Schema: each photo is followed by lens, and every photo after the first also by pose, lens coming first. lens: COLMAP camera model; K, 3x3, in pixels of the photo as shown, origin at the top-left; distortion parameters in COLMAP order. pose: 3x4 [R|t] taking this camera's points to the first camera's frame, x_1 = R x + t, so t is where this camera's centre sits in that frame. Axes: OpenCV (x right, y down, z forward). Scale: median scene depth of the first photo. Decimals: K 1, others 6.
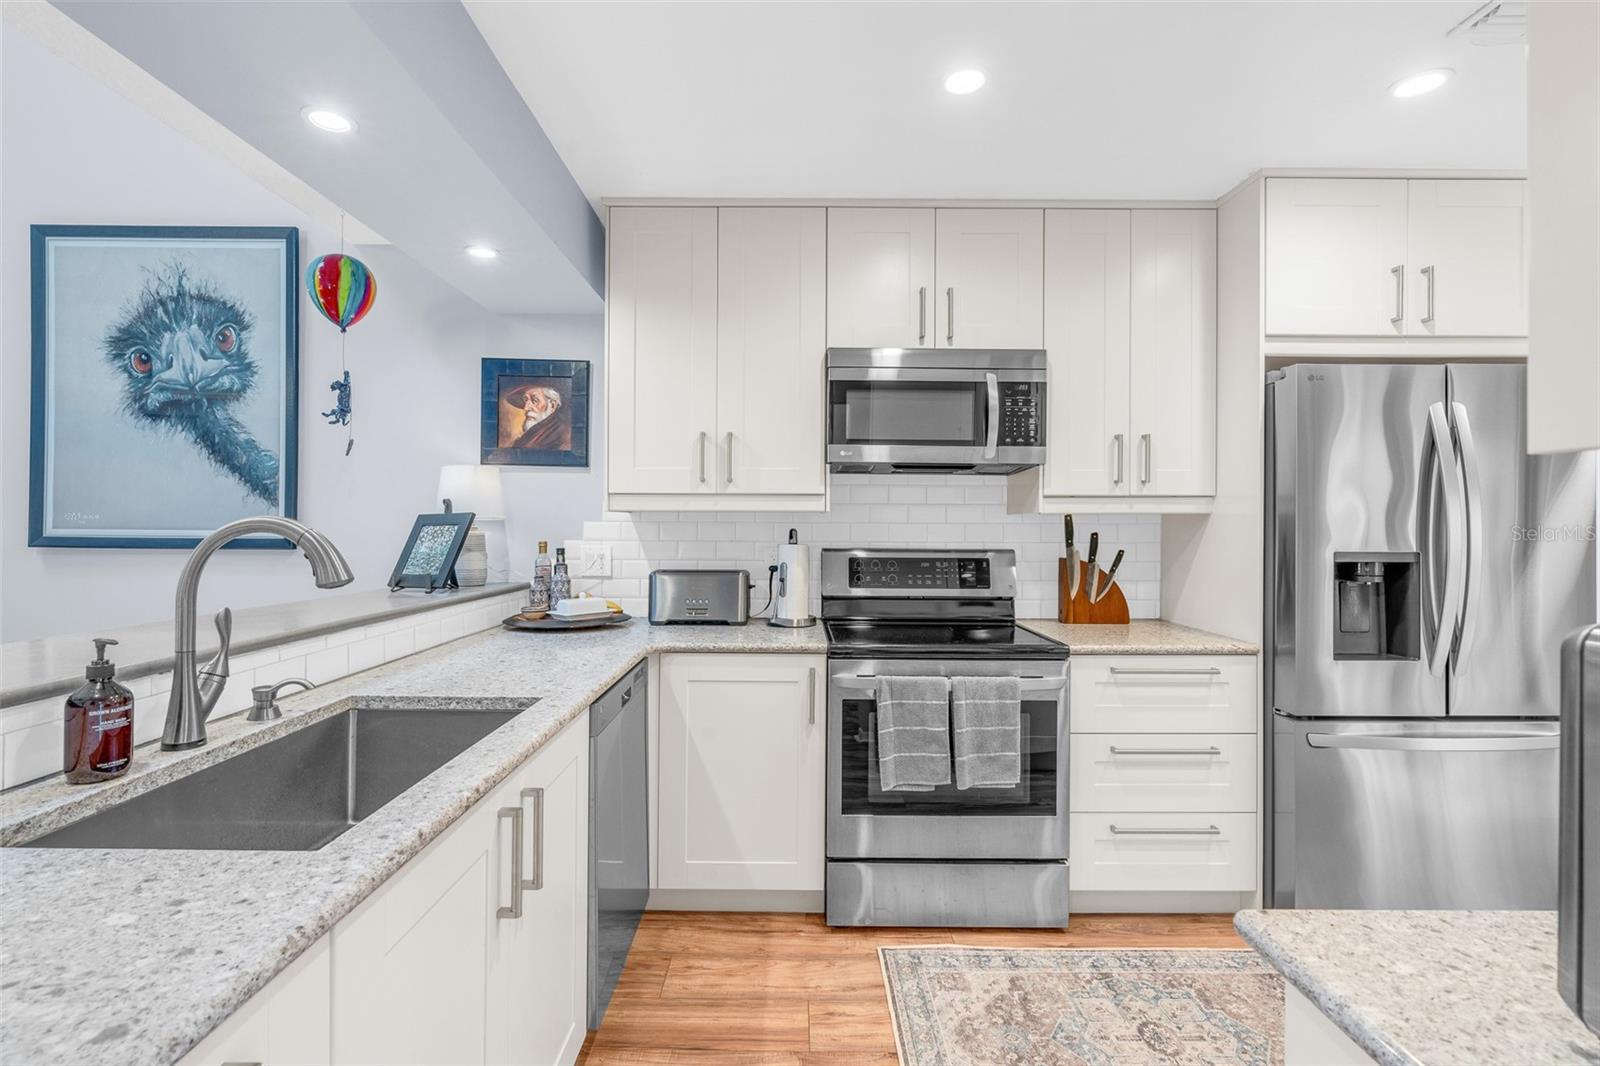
lens RADIAL K [[730.8, 0, 793.4], [0, 730.8, 524.6], [0, 0, 1]] dist [-0.003570, 0.001344]
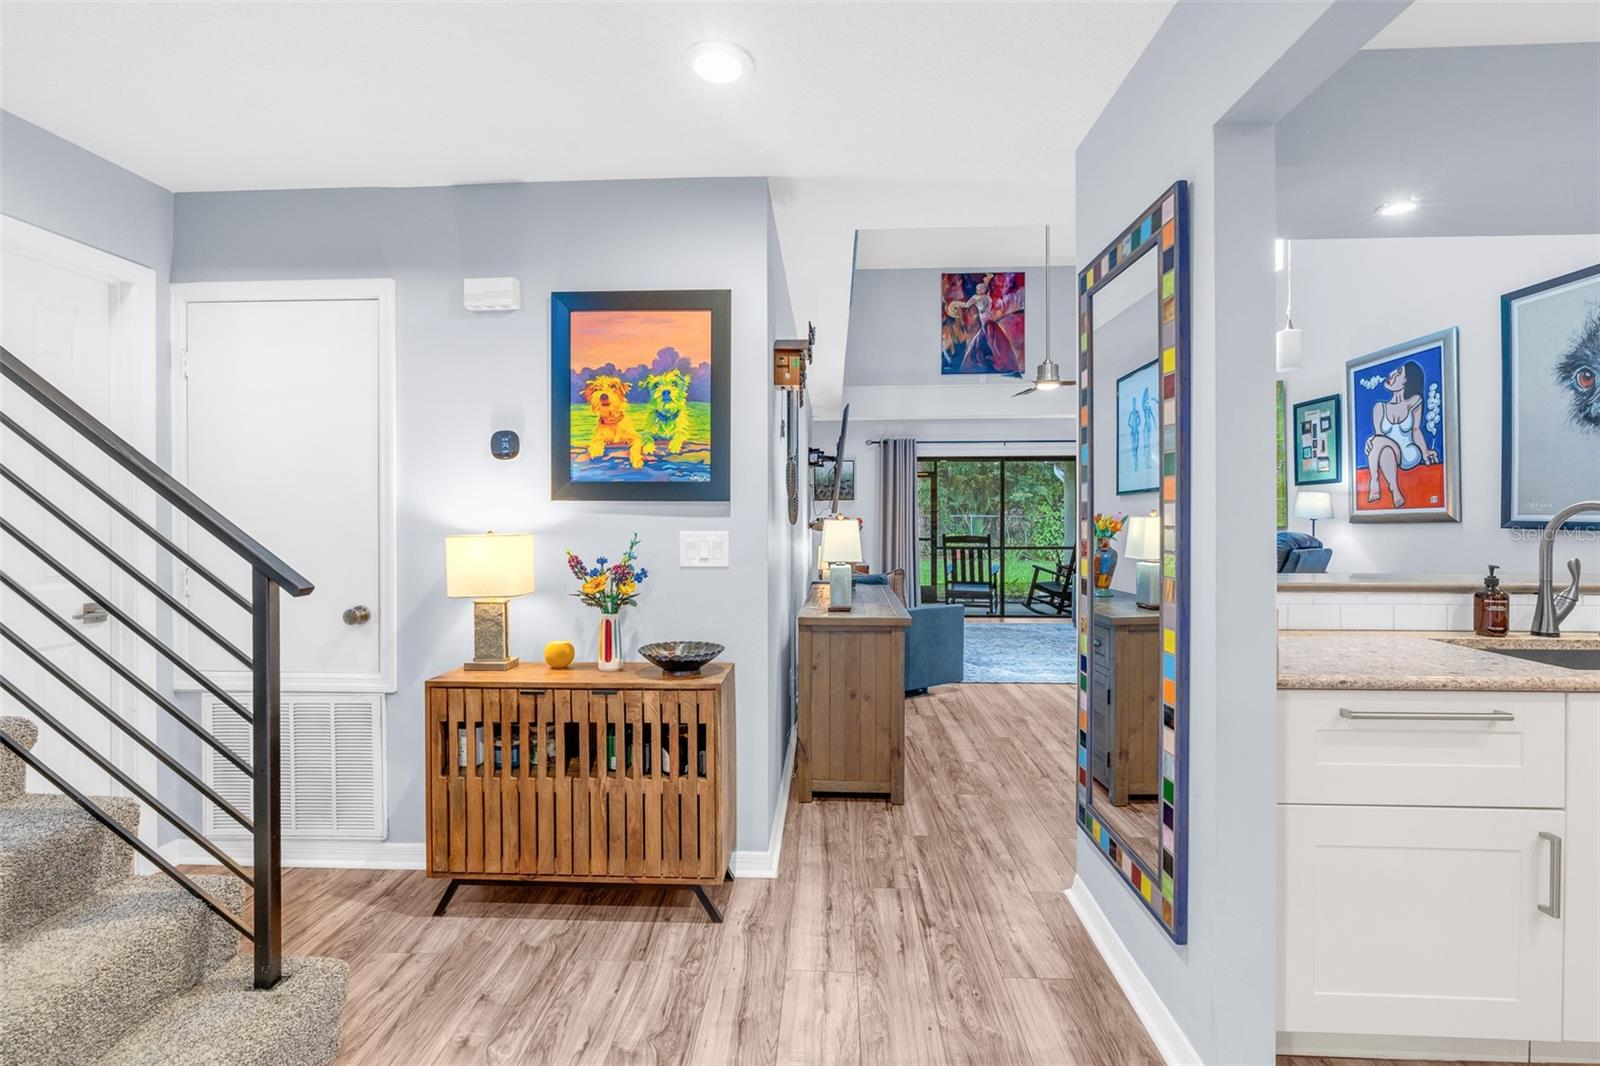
lens RADIAL K [[730.8, 0, 802.7], [0, 730.8, 518.3], [0, 0, 1]] dist [-0.003570, 0.001344]
pose [[-0.035436, -0.004169, -0.999363, 0.915736], [0.006583, 0.999969, -0.004405, 0.020801], [0.999350, -0.006735, -0.035407, -0.666780]]
